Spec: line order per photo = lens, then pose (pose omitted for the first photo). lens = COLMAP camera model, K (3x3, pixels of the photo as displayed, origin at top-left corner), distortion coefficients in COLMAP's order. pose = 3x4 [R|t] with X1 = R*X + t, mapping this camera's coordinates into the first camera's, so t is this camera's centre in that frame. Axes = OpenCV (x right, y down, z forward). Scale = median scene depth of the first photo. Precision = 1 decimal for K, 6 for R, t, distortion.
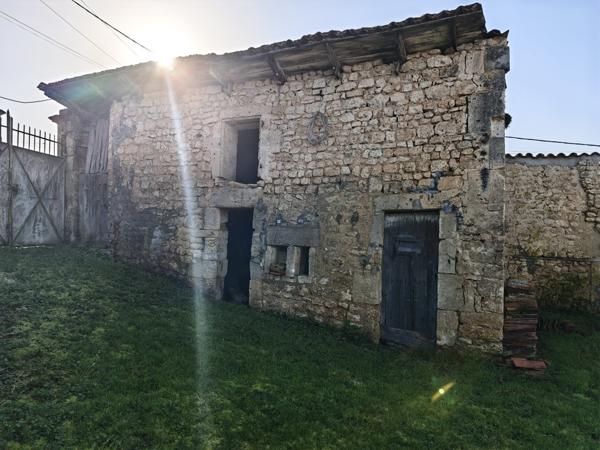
lens RADIAL K [[403.0, 0, 300.9], [0, 403.0, 225.5], [0, 0, 1]] dist [-0.000467, -0.000475]
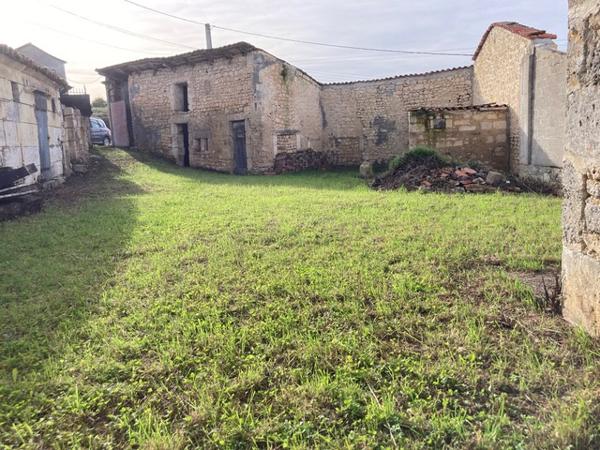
lens RADIAL K [[526.1, 0, 299.4], [0, 526.1, 224.8], [0, 0, 1]] dist [-0.000685, -0.001997]
pose [[0.977766, -0.028602, -0.207740, 1.150183], [0.063364, 0.984644, 0.162667, 0.083258], [0.199897, -0.172214, 0.964564, -1.933688]]
